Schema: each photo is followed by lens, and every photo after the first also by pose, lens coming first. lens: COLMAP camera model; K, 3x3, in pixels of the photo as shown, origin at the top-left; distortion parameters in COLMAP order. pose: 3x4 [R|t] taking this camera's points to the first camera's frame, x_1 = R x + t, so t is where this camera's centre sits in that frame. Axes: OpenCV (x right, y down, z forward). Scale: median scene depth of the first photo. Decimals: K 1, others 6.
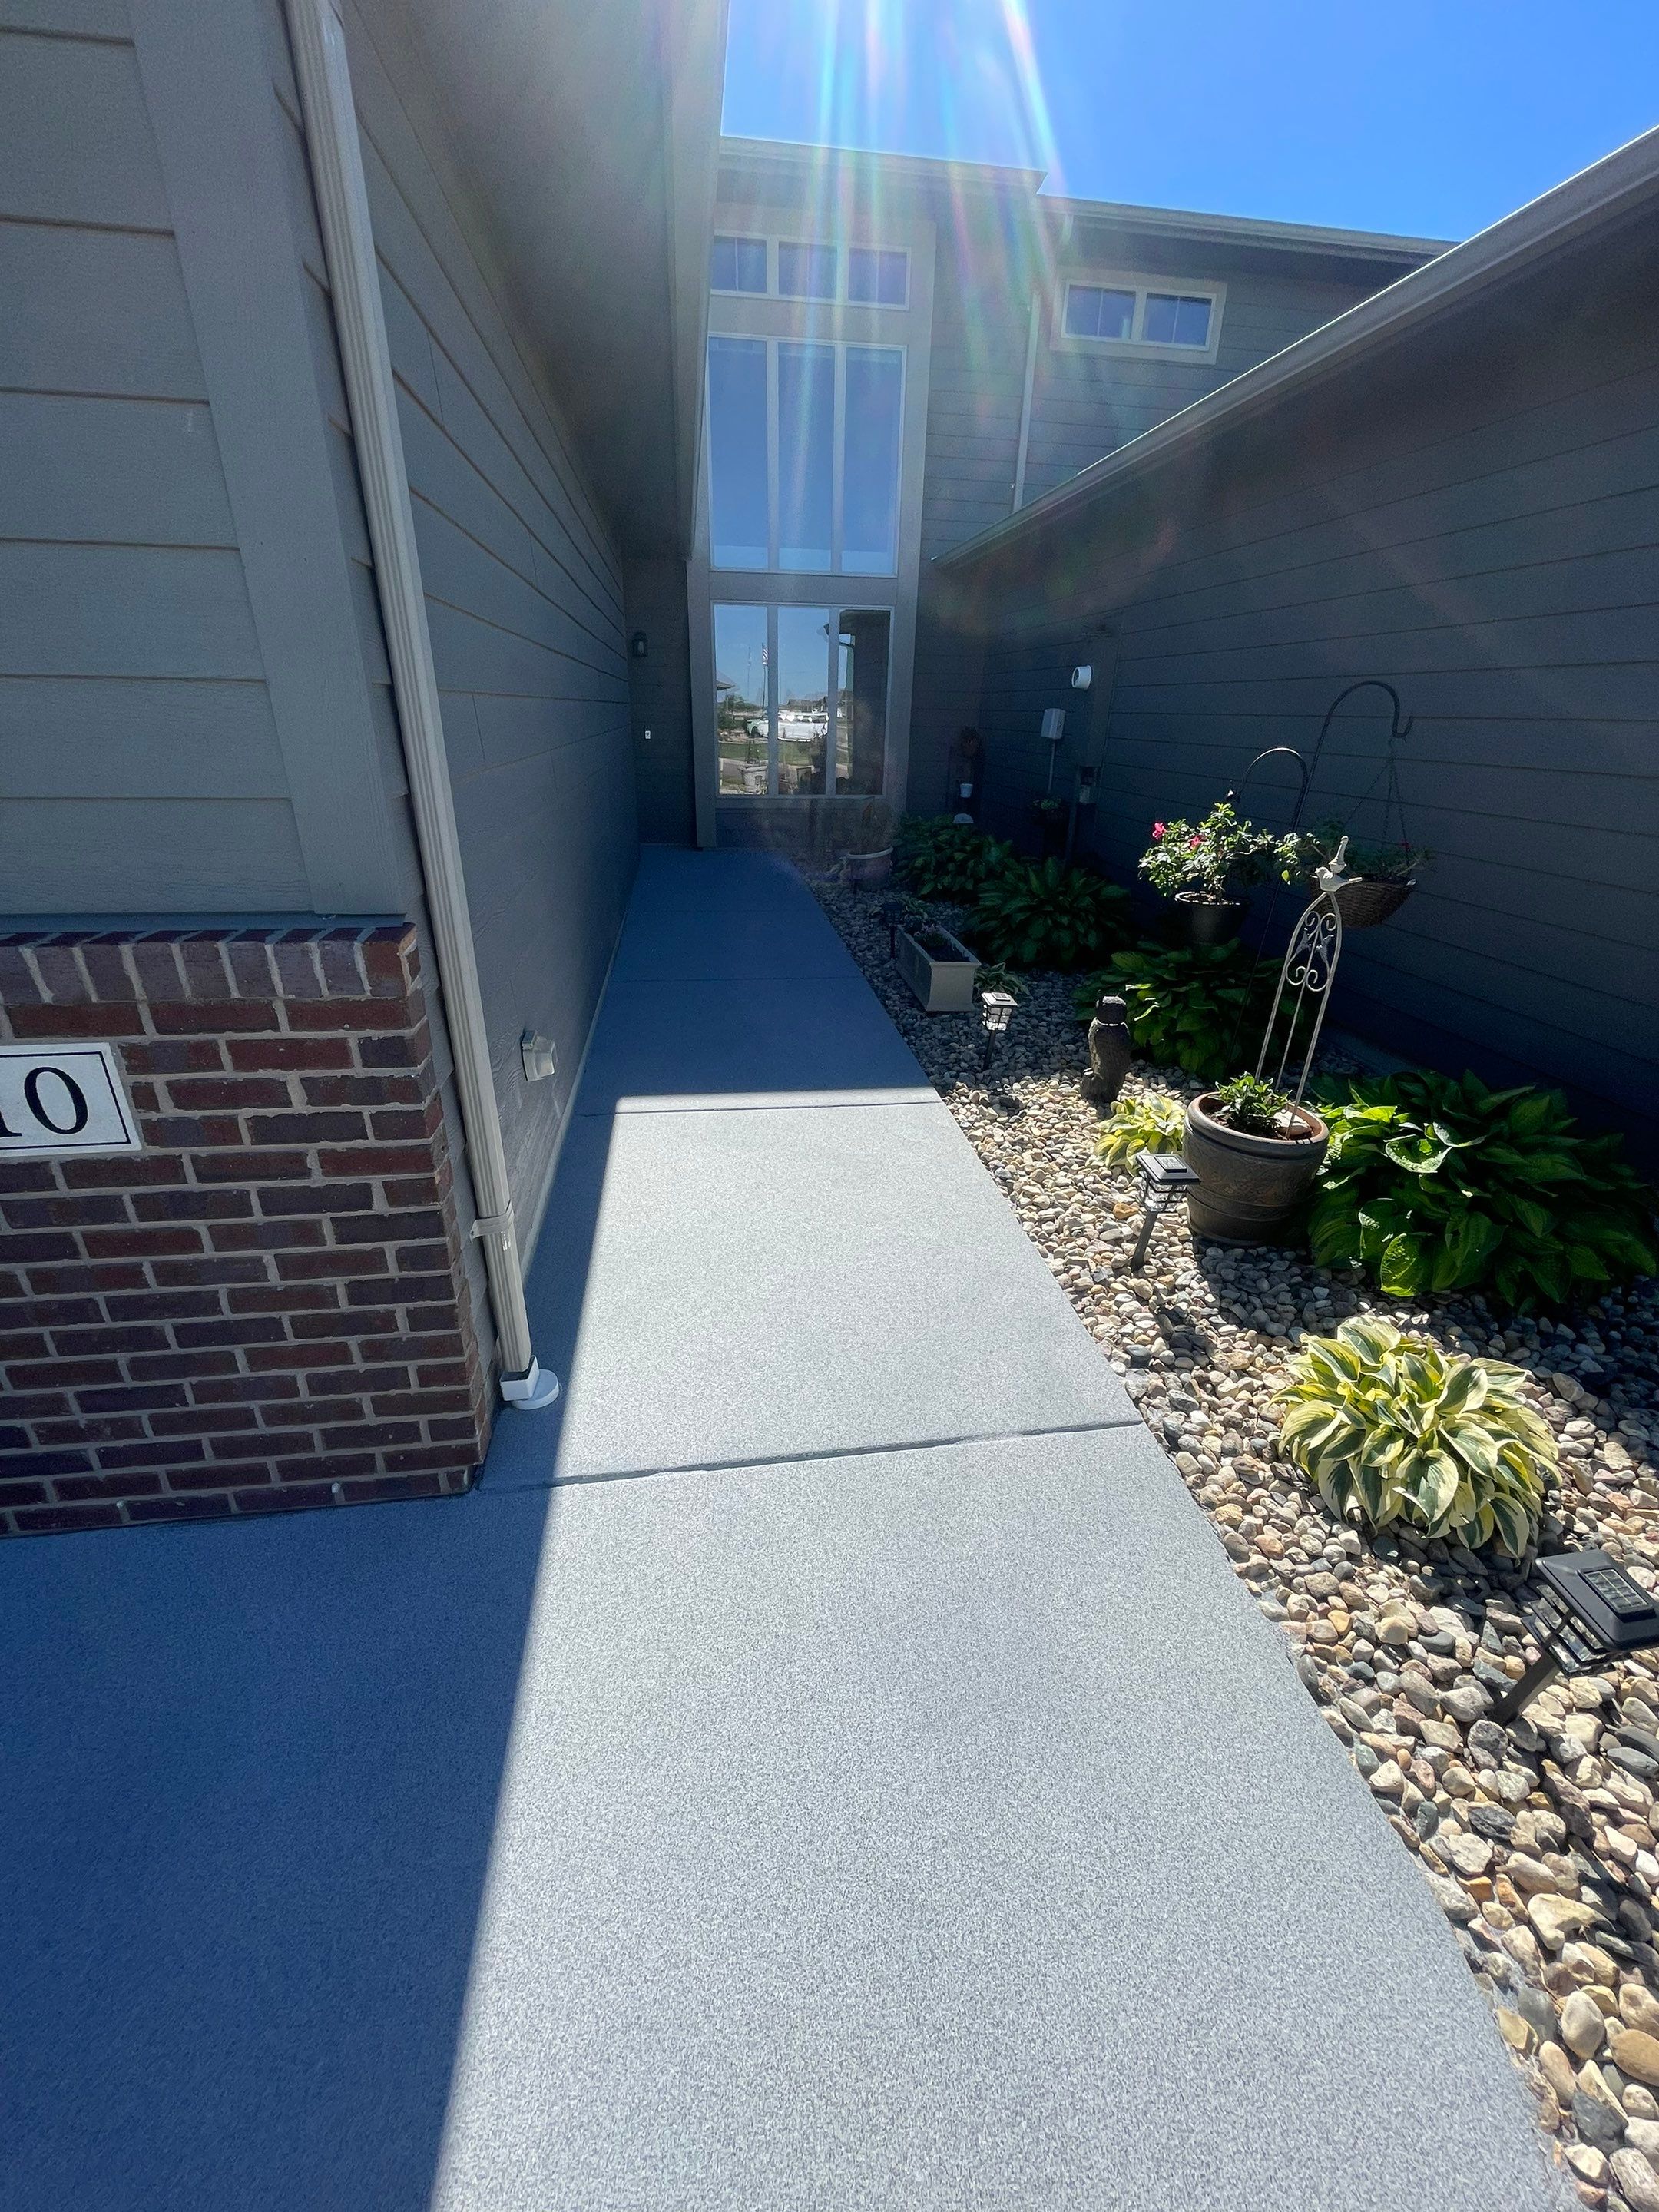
lens RADIAL K [[885.9, 0, 829.7], [0, 885.9, 1103.5], [0, 0, 1]] dist [-0.002970, -0.000088]
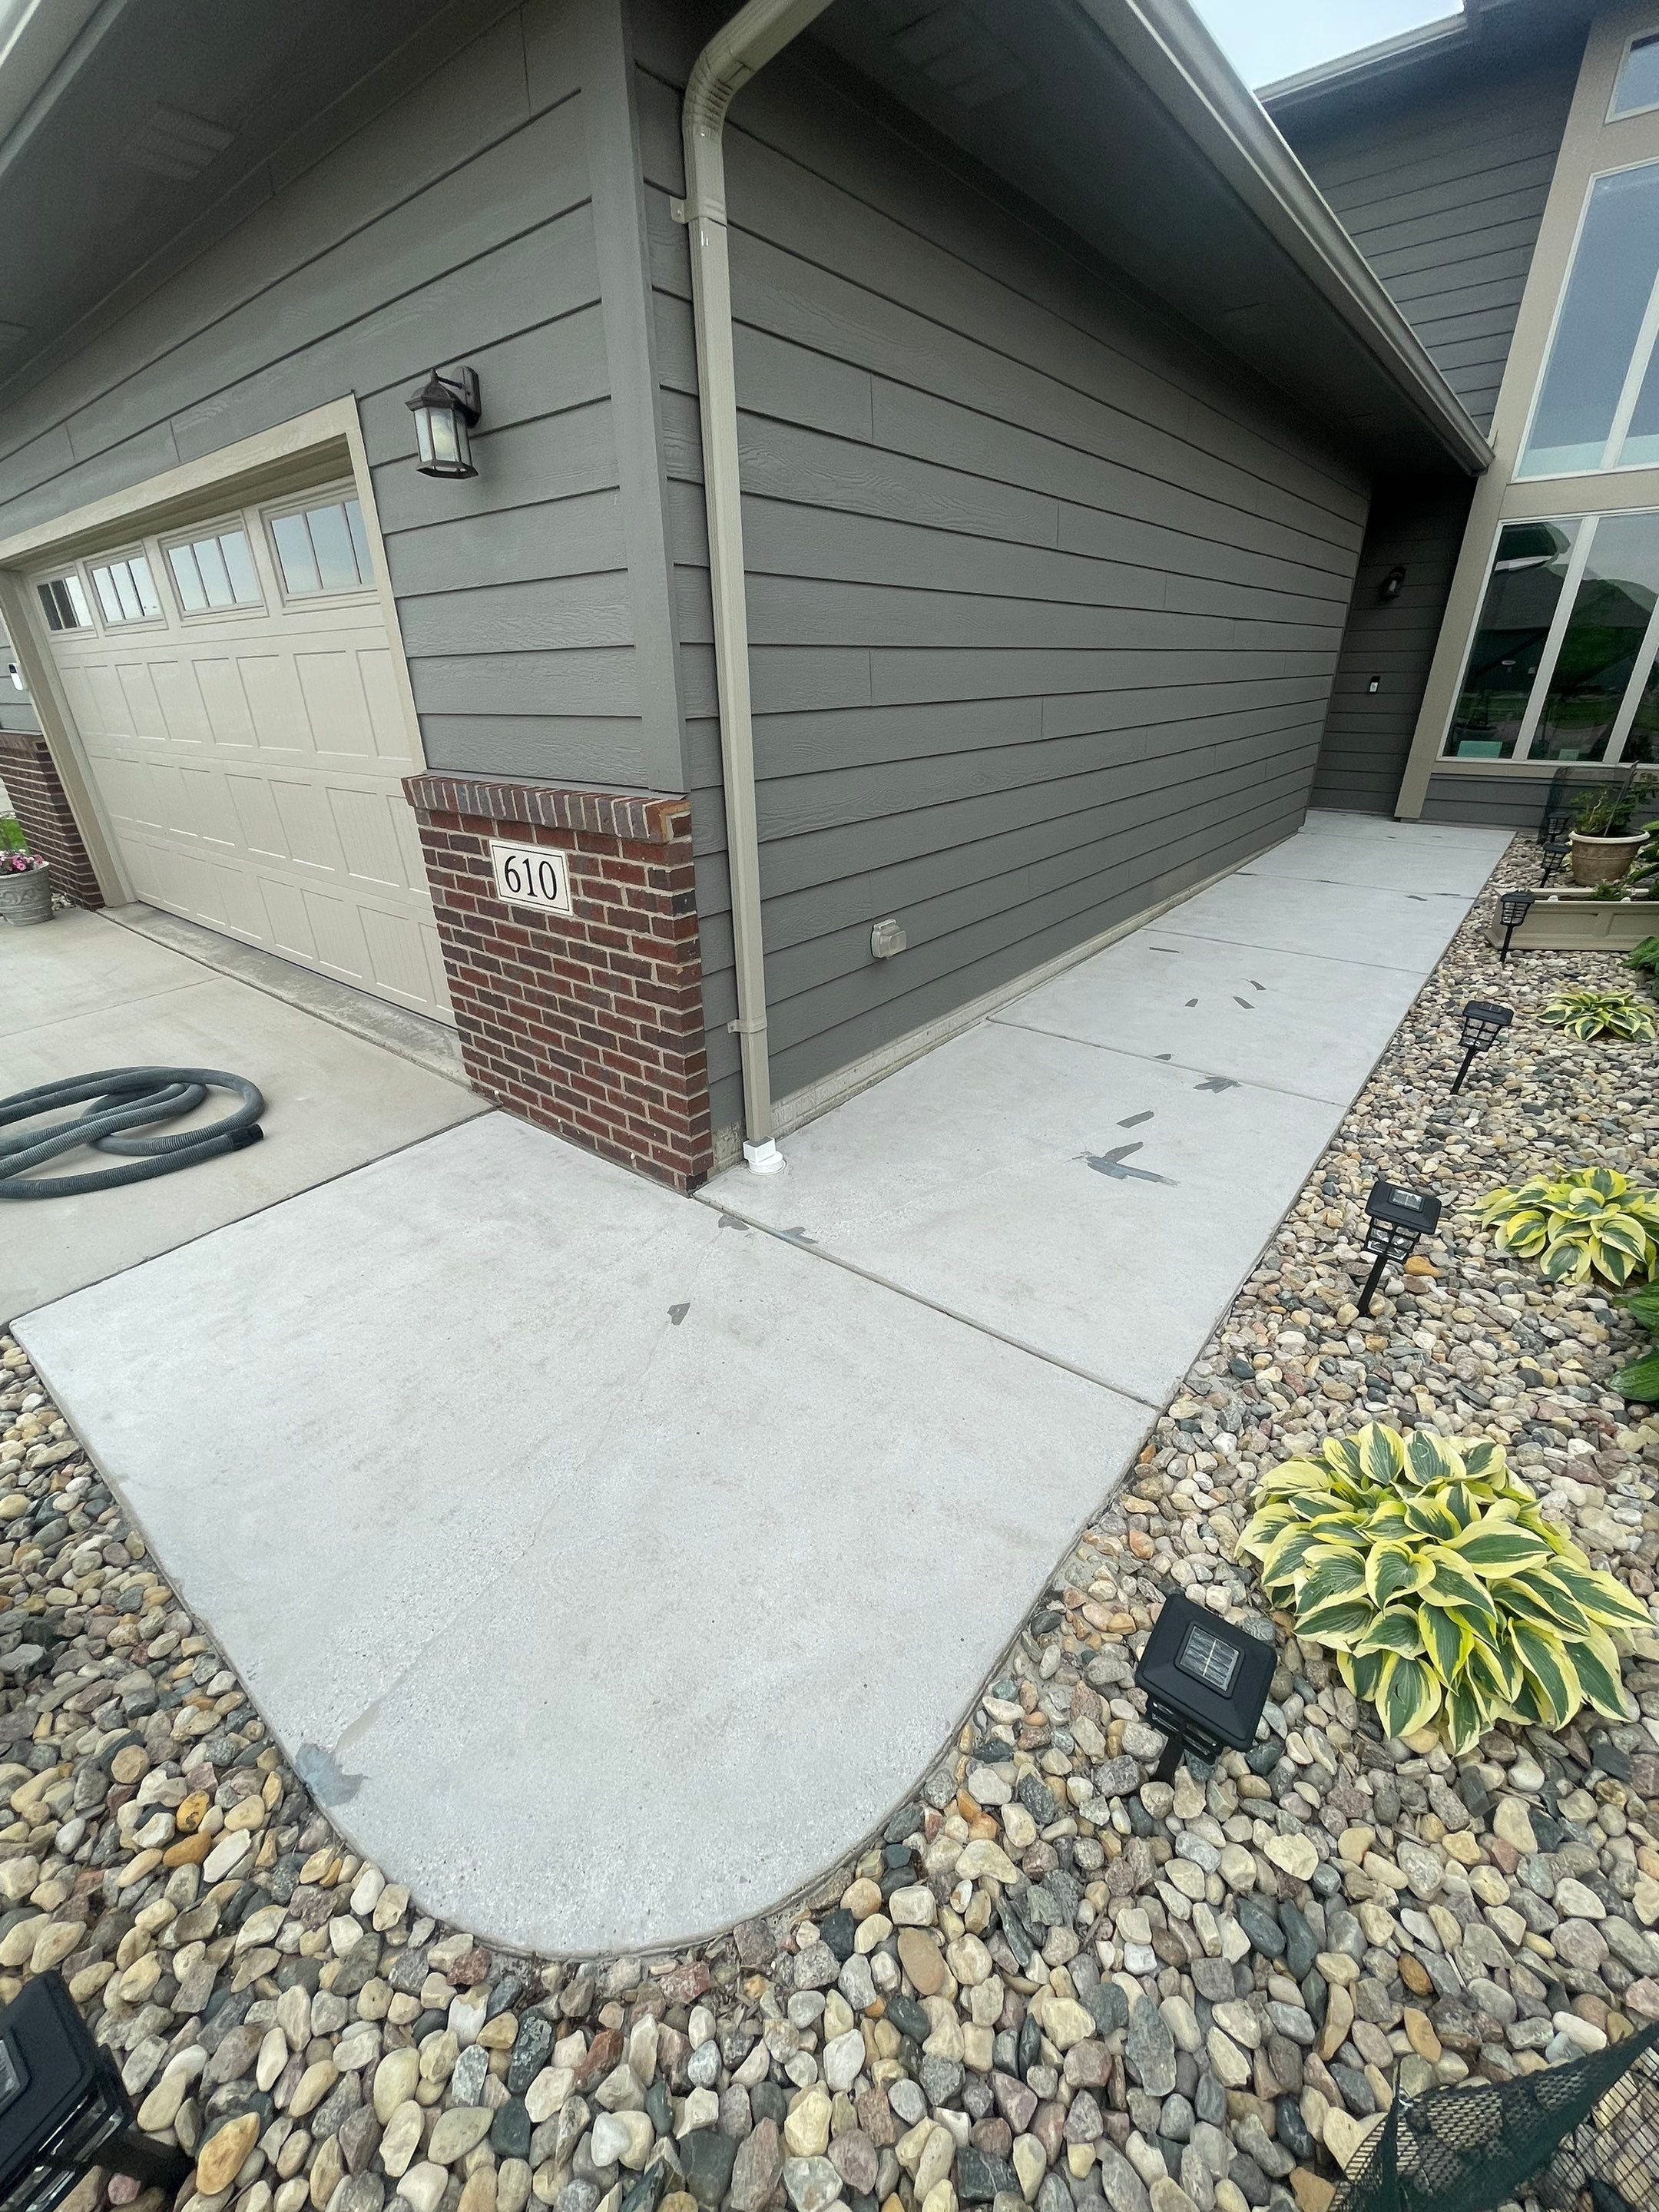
lens RADIAL K [[885.9, 0, 830.5], [0, 885.9, 1103.8], [0, 0, 1]] dist [-0.002970, -0.000088]
pose [[0.679277, 0.293231, -0.672755, 0.843753], [-0.269029, 0.952386, 0.143475, 0.014852], [0.682793, 0.083531, 0.725821, 0.072895]]
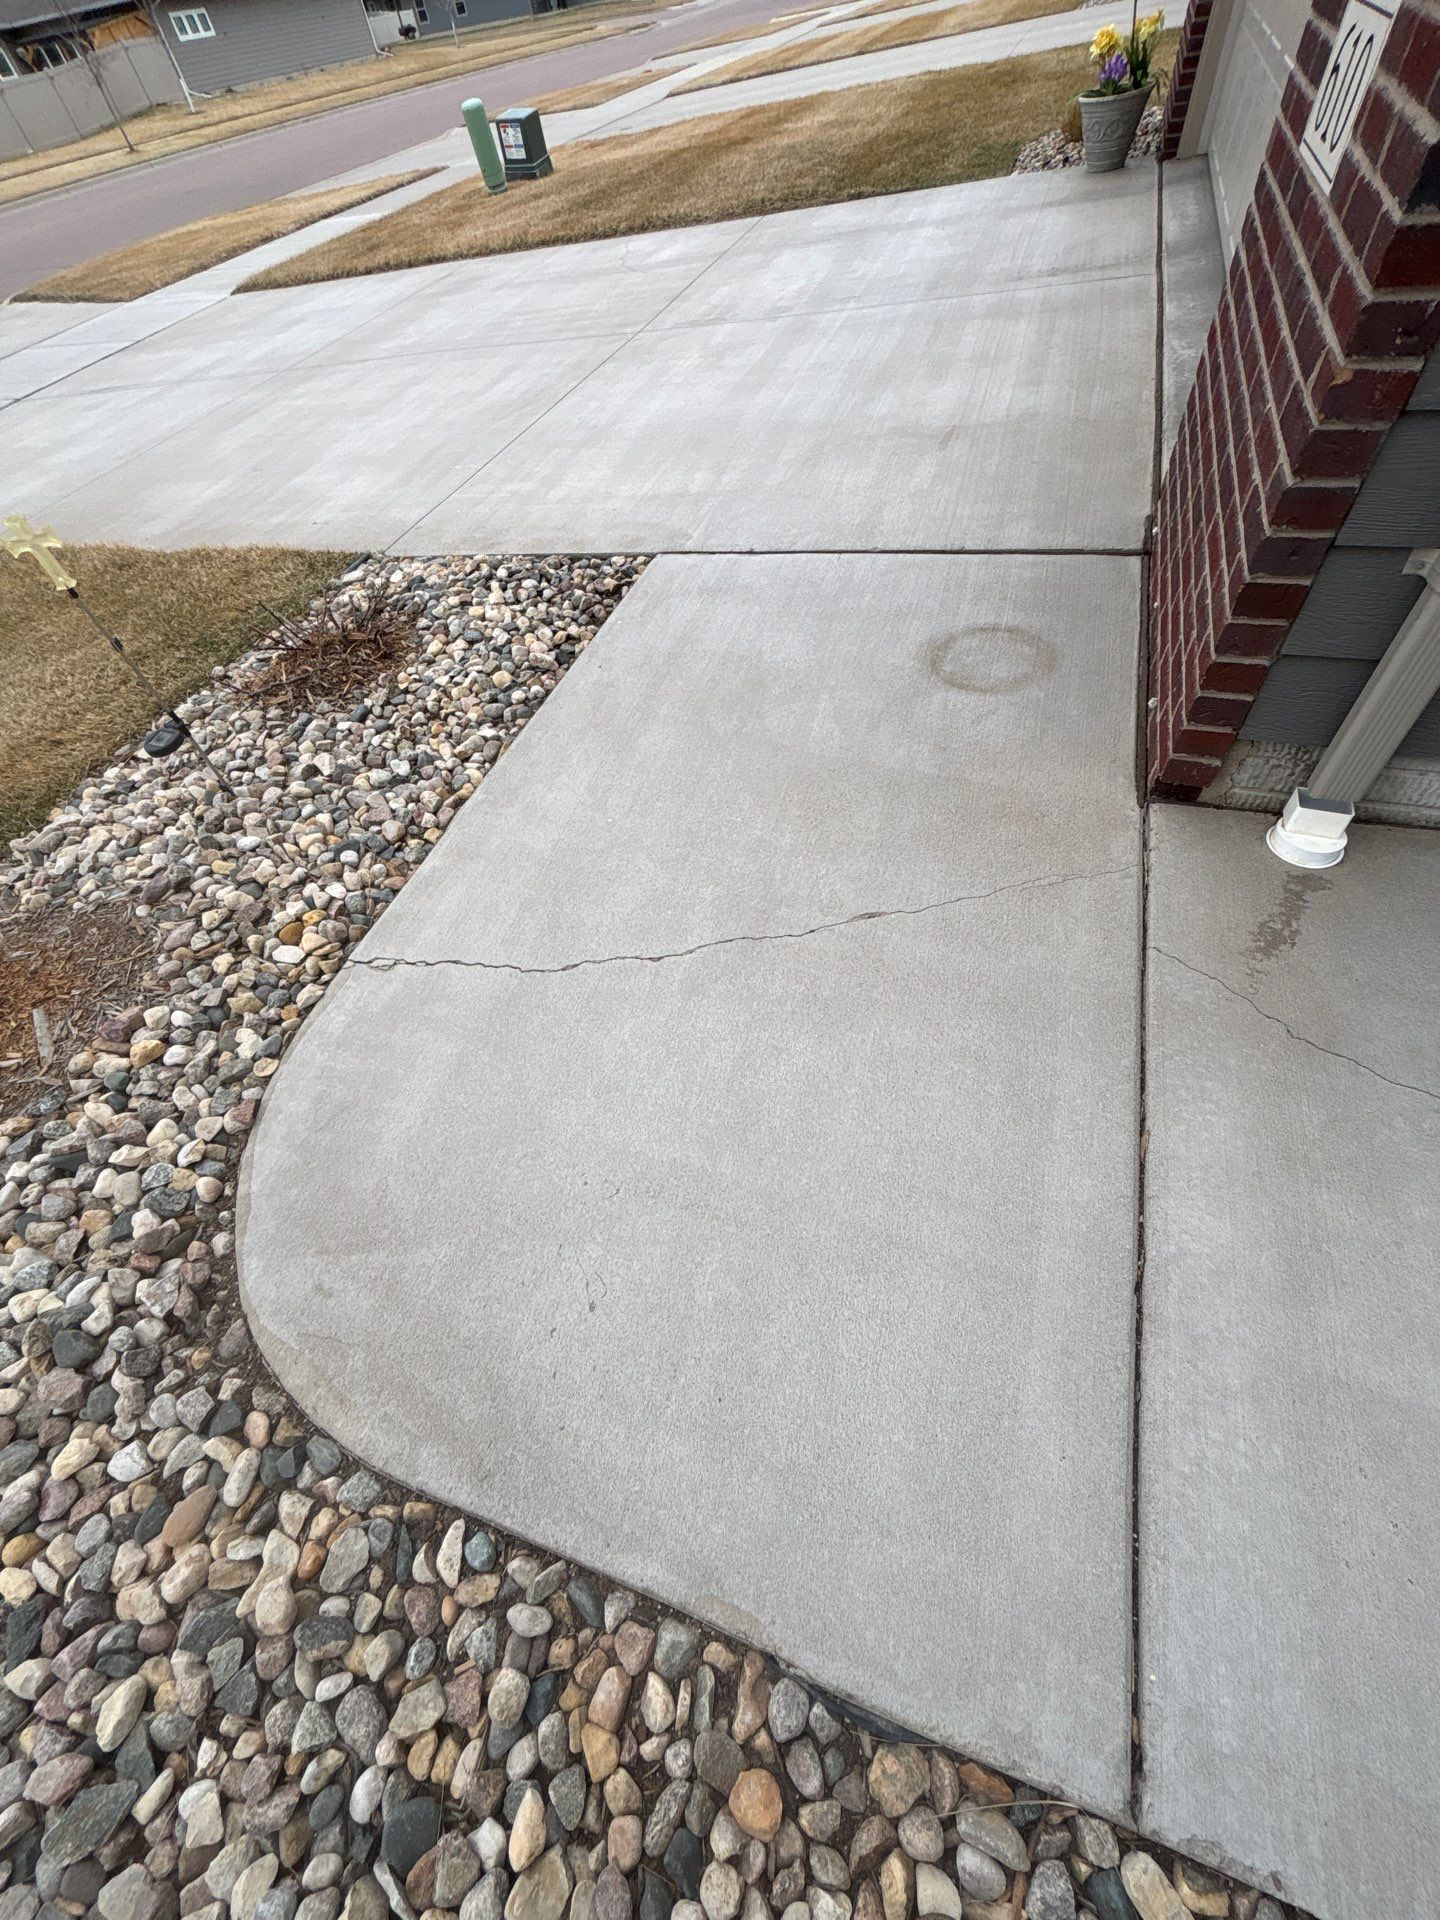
lens RADIAL K [[769.0, 0, 724.0], [0, 769.0, 966.0], [0, 0, 1]] dist [-0.002970, -0.000088]
pose [[-0.443207, 0.732342, -0.516956, 0.433542], [-0.265525, 0.443559, 0.856009, -0.096145], [0.856192, 0.516654, -0.002133, 0.815802]]
